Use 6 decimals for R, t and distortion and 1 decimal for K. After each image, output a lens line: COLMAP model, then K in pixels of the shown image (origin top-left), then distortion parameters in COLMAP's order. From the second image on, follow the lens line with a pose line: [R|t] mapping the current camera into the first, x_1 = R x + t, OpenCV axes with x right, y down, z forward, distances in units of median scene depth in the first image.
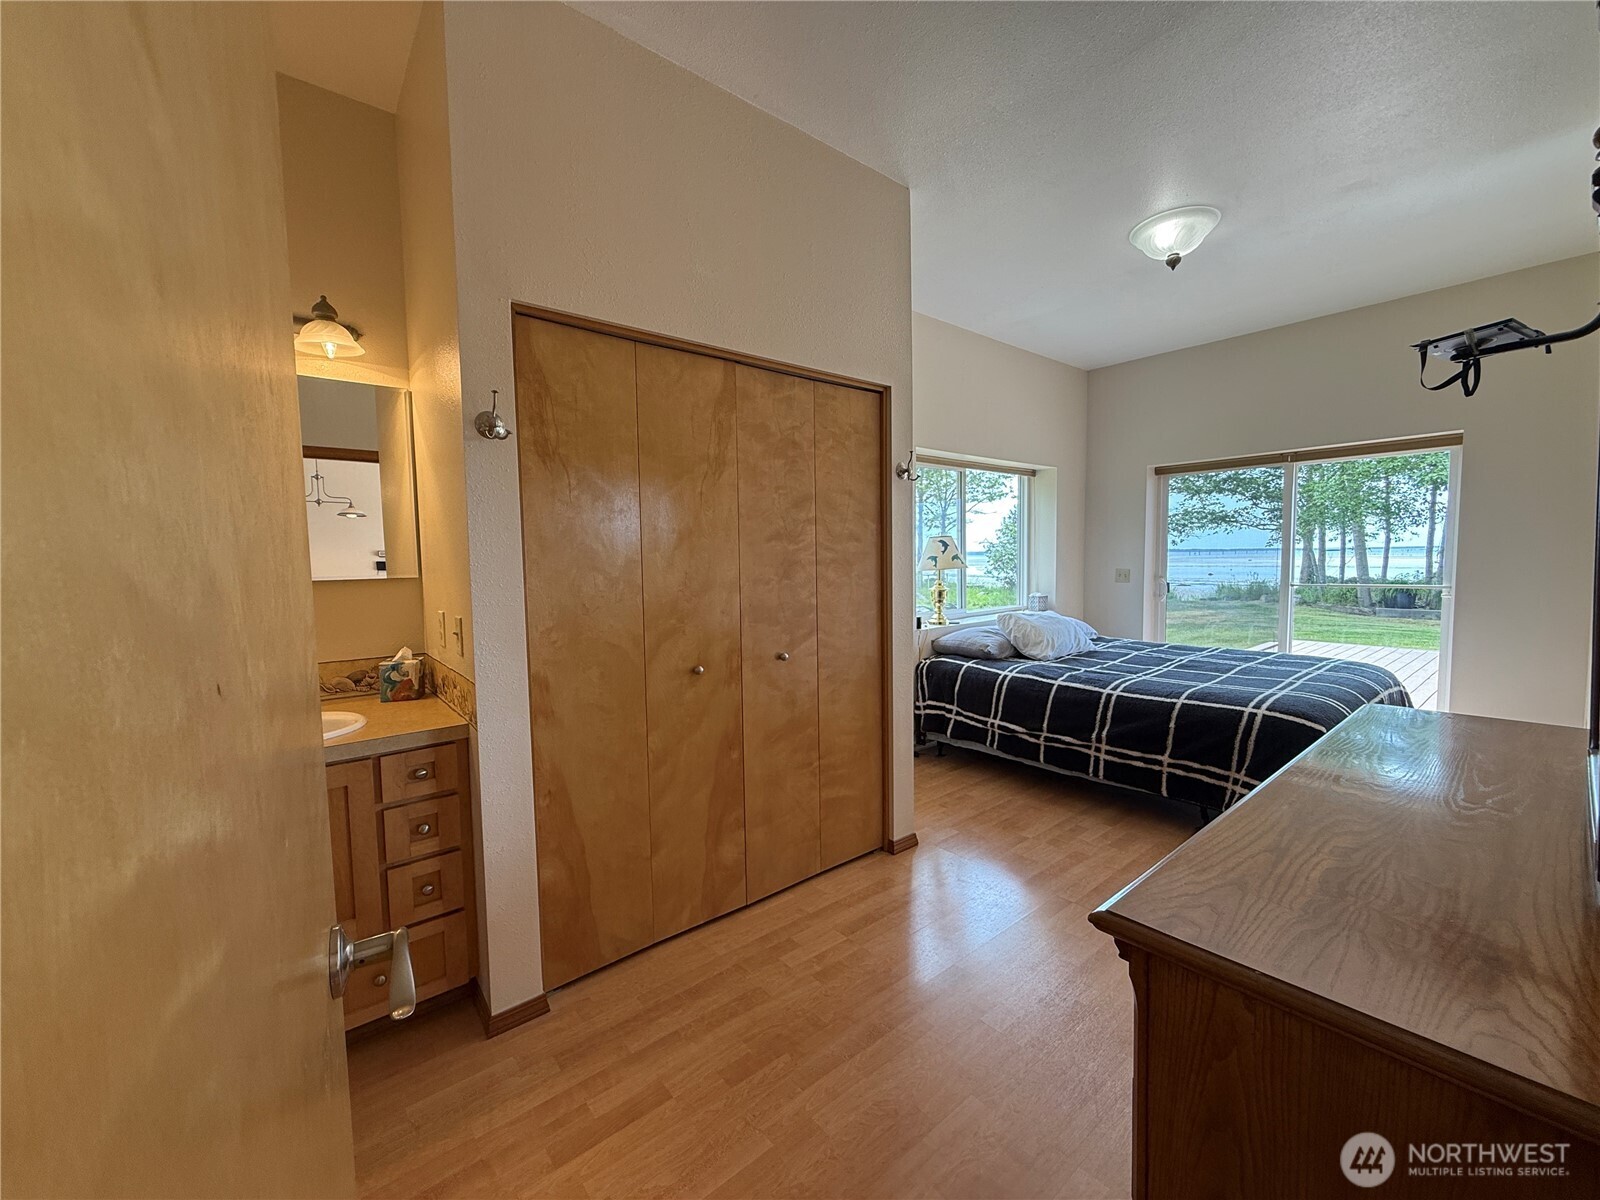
lens RADIAL K [[652.9, 0, 784.9], [0, 652.9, 595.9], [0, 0, 1]] dist [0.000168, -0.000581]
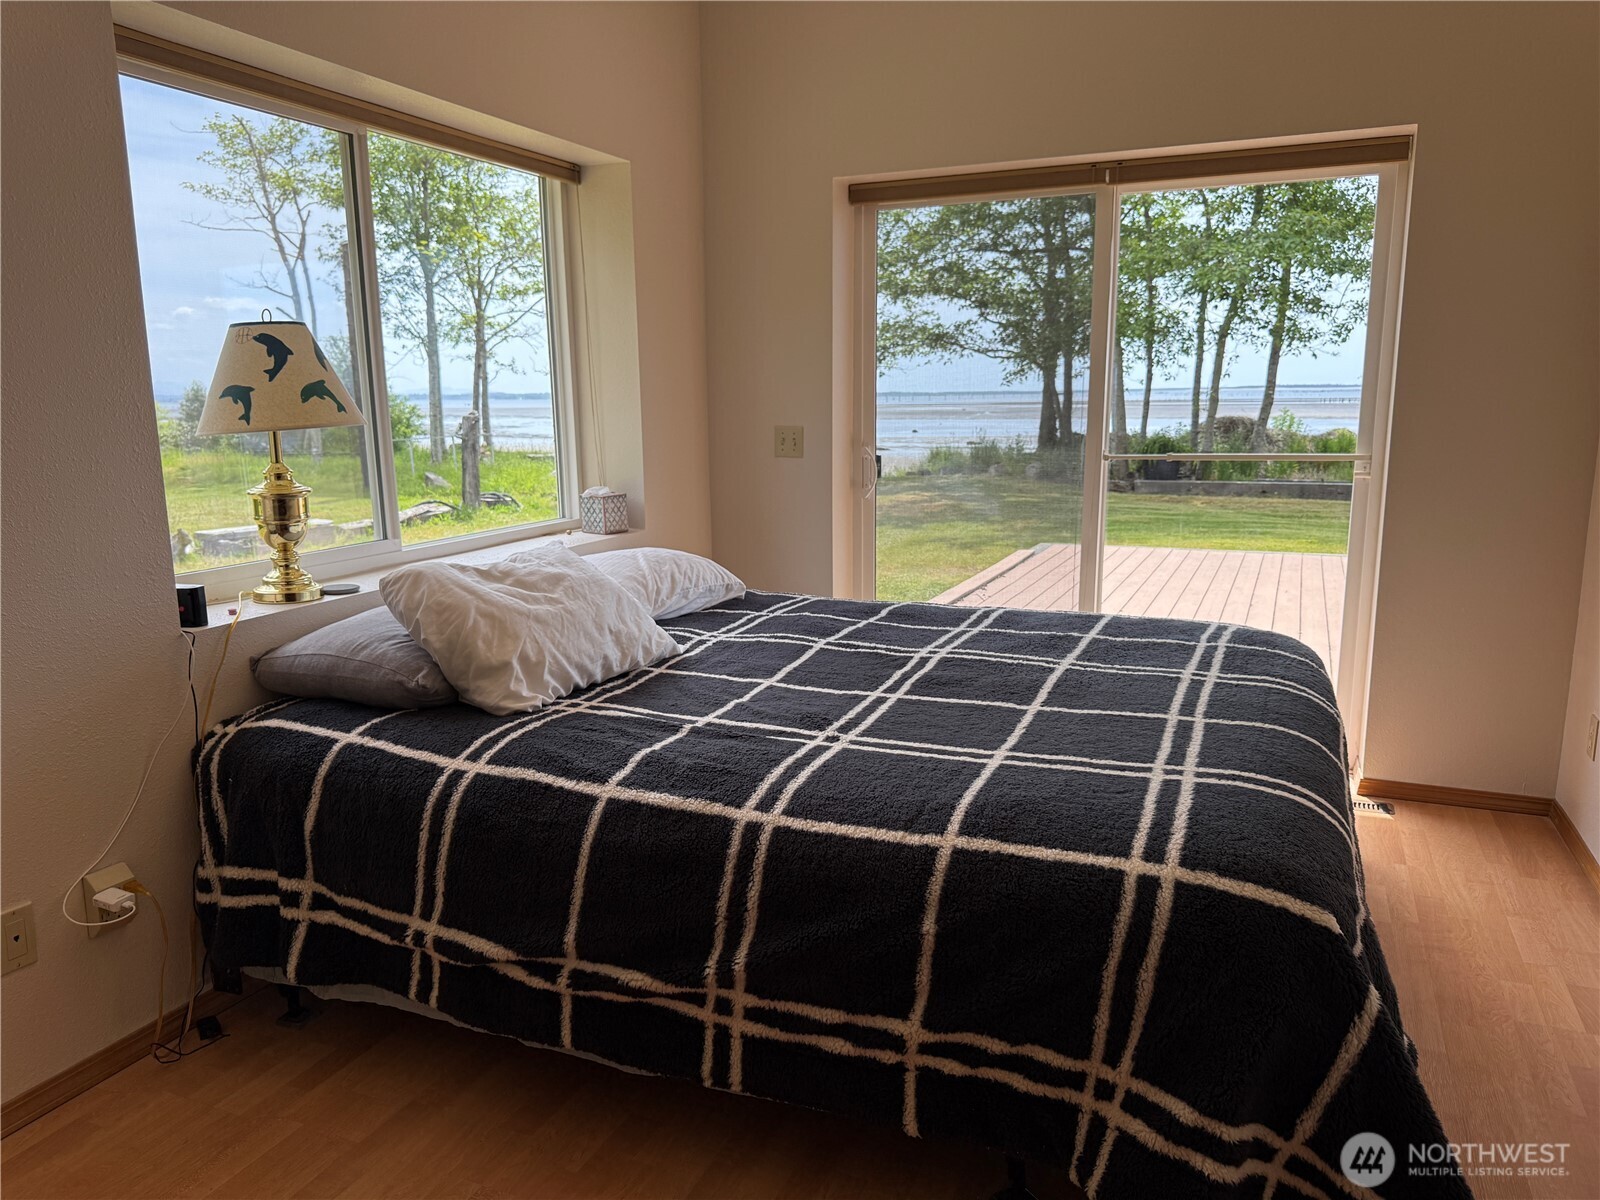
lens RADIAL K [[1156.4, 0, 800.4], [0, 1156.4, 607.7], [0, 0, 1]] dist [0.025670, -0.006680]
pose [[0.886431, -0.077567, 0.456316, 0.231051], [0.024249, 0.992287, 0.121570, -0.019598], [-0.462226, -0.096699, 0.881474, 0.432086]]
